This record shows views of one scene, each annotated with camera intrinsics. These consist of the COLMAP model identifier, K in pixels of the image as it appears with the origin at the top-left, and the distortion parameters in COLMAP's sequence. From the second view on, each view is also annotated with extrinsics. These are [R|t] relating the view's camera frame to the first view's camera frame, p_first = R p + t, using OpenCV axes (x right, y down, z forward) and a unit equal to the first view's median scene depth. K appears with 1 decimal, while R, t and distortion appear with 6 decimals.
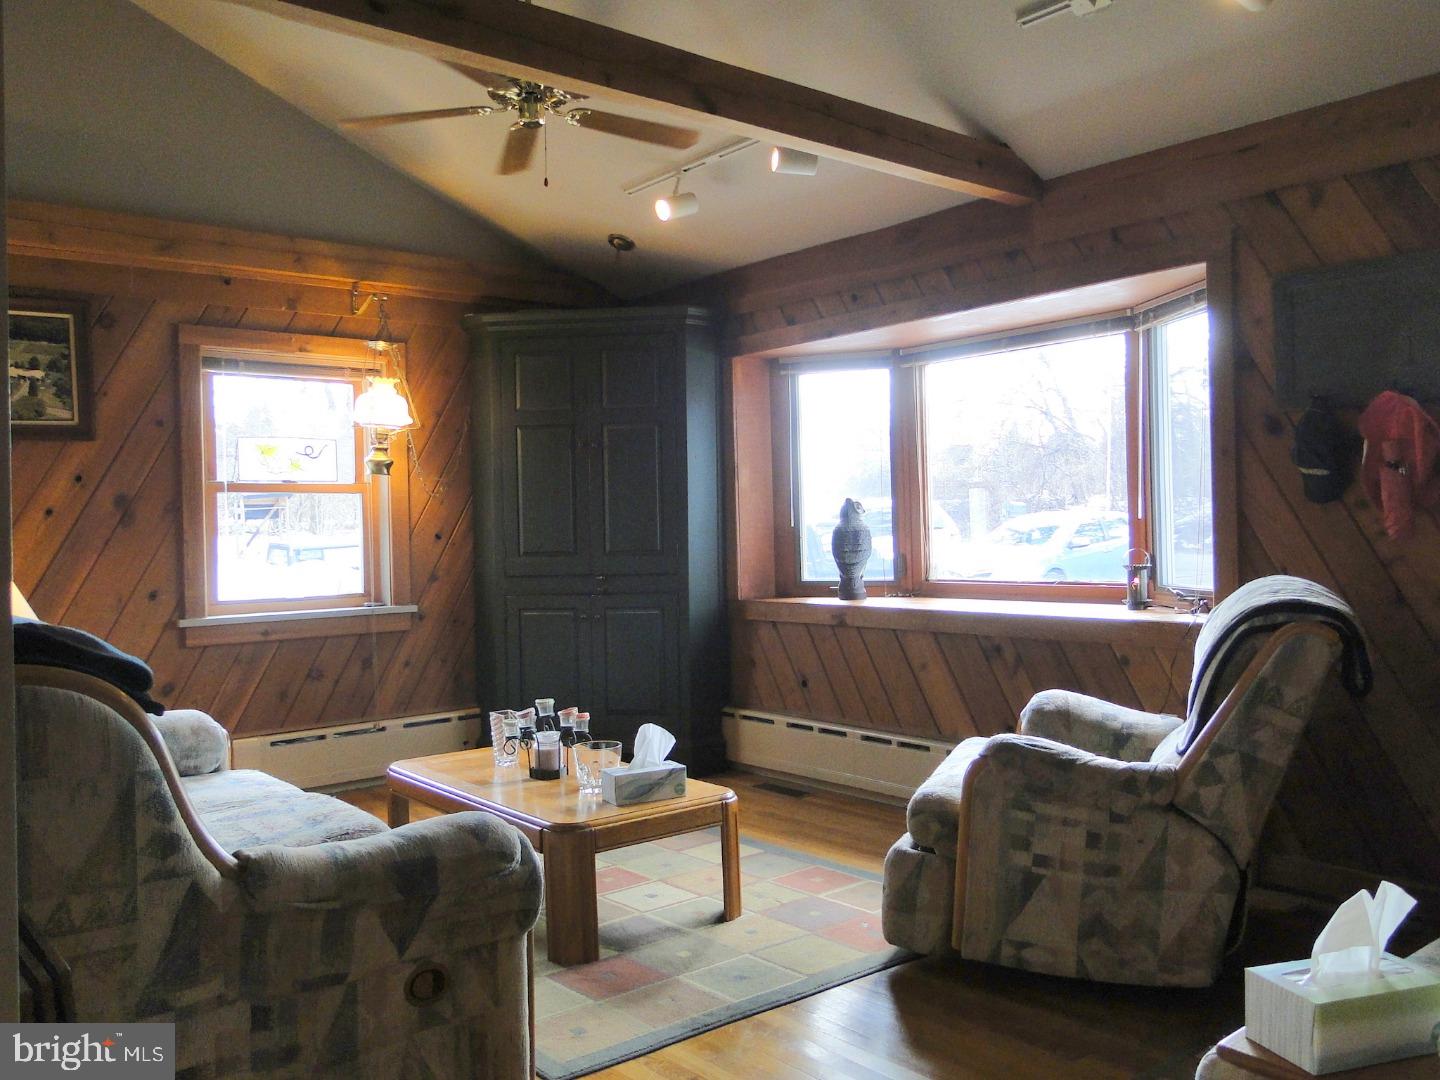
lens RADIAL K [[1181.4, 0, 724.0], [0, 1181.4, 530.4], [0, 0, 1]] dist [-0.004540, -0.007087]
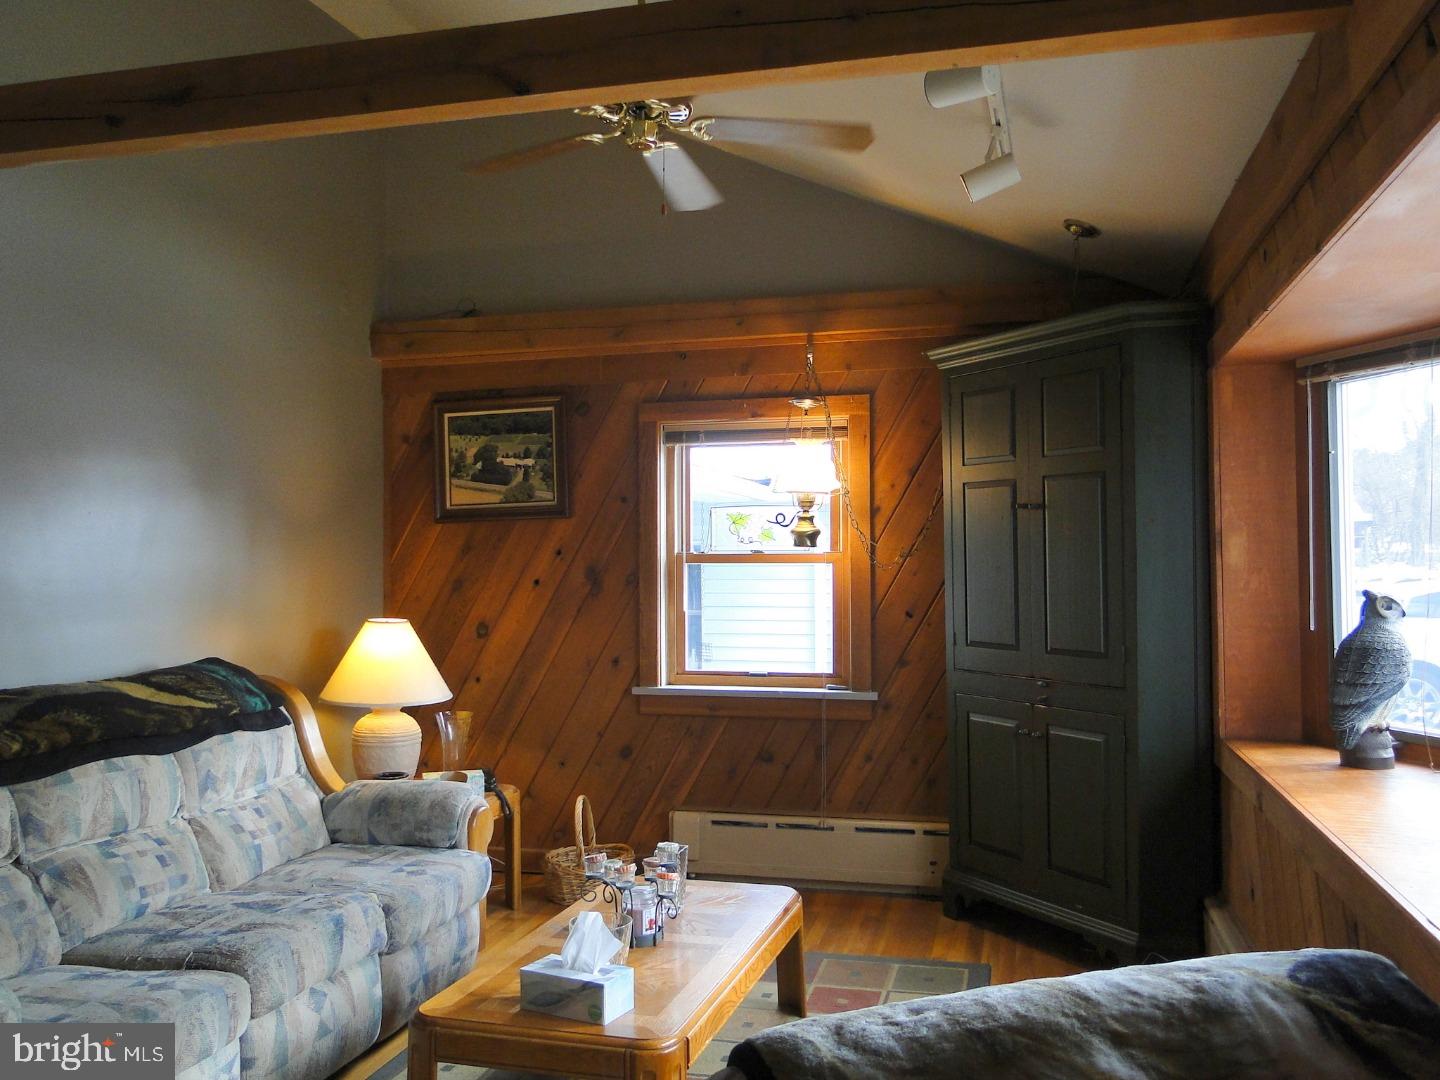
lens RADIAL K [[1181.4, 0, 724.0], [0, 1181.4, 530.4], [0, 0, 1]] dist [-0.004540, -0.007087]
pose [[0.590991, -0.003147, -0.806672, 0.408947], [-0.010720, 0.999873, -0.011755, -0.048896], [0.806607, 0.015594, 0.590882, 0.424575]]
